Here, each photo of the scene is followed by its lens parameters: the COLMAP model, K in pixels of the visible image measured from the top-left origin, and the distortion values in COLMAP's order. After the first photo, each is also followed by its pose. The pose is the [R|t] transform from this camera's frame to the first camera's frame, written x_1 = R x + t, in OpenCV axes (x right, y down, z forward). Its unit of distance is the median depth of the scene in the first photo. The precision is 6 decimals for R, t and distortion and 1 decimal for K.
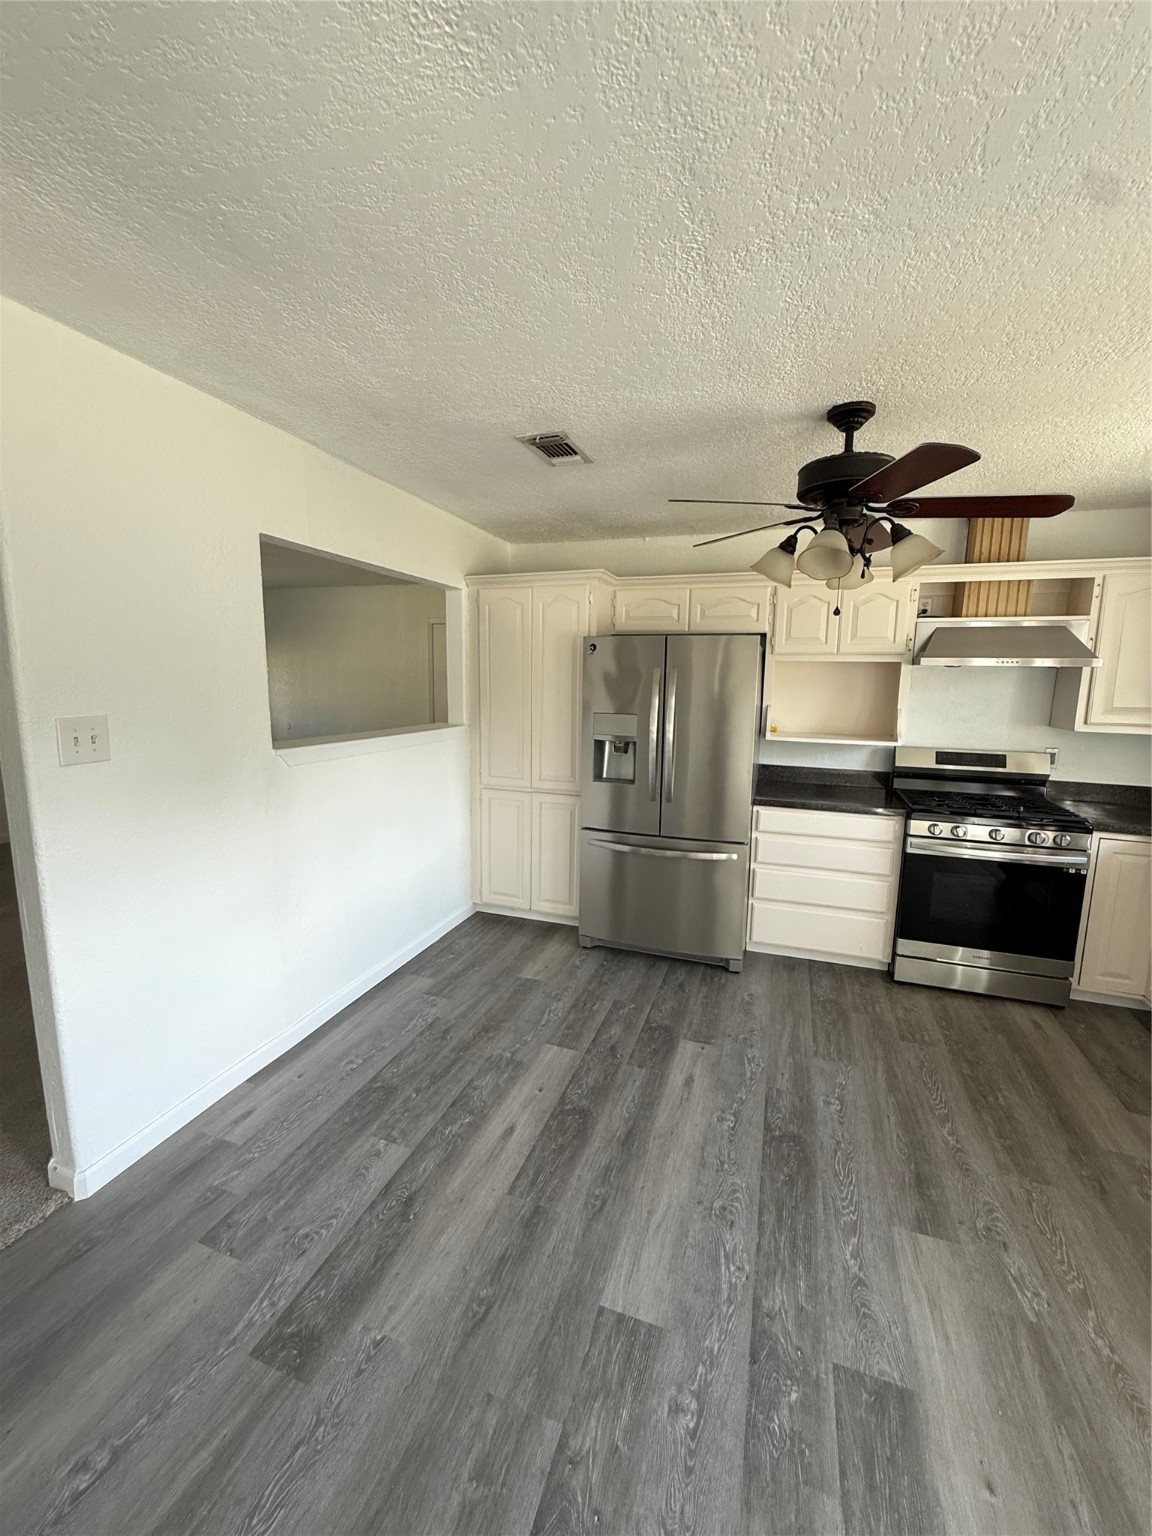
lens RADIAL K [[616.4, 0, 576.0], [0, 616.4, 768.0], [0, 0, 1]] dist [0.000450, 0.000056]
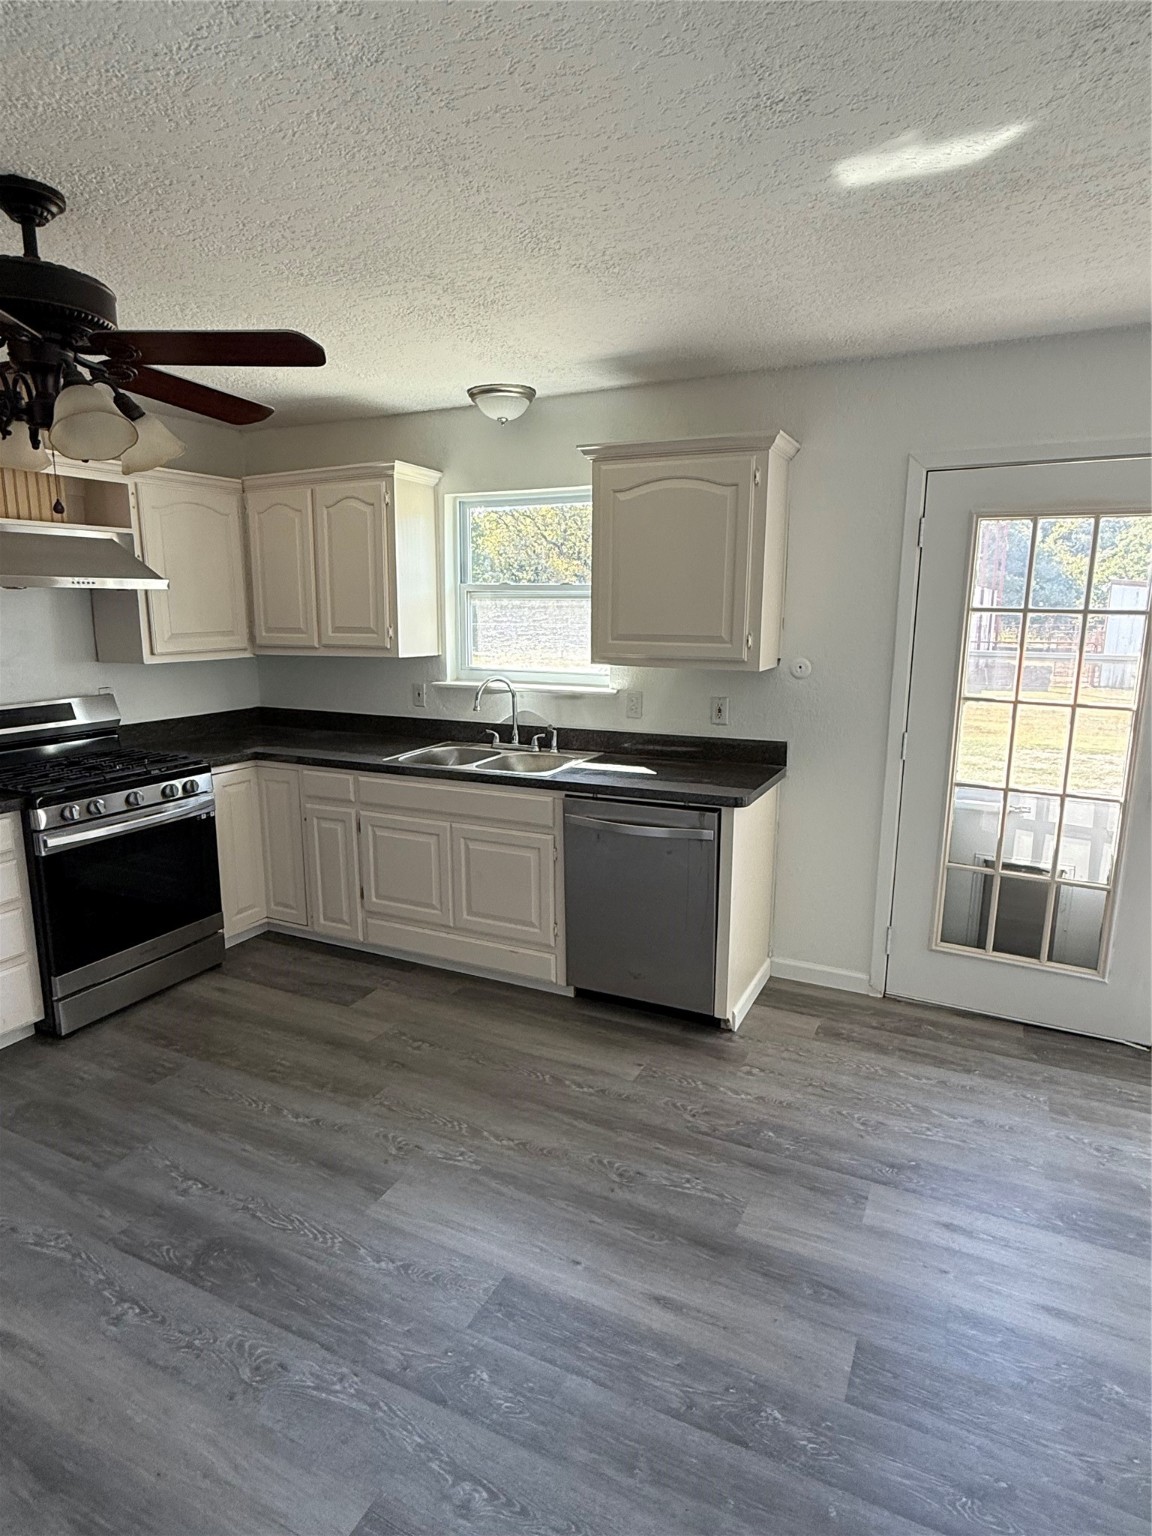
lens RADIAL K [[858.6, 0, 577.0], [0, 858.6, 775.0], [0, 0, 1]] dist [0.000528, 0.001237]
pose [[0.119626, -0.210394, 0.970270, -0.464040], [0.152018, 0.969645, 0.191516, -0.068619], [-0.981112, 0.124588, 0.147978, 0.358870]]
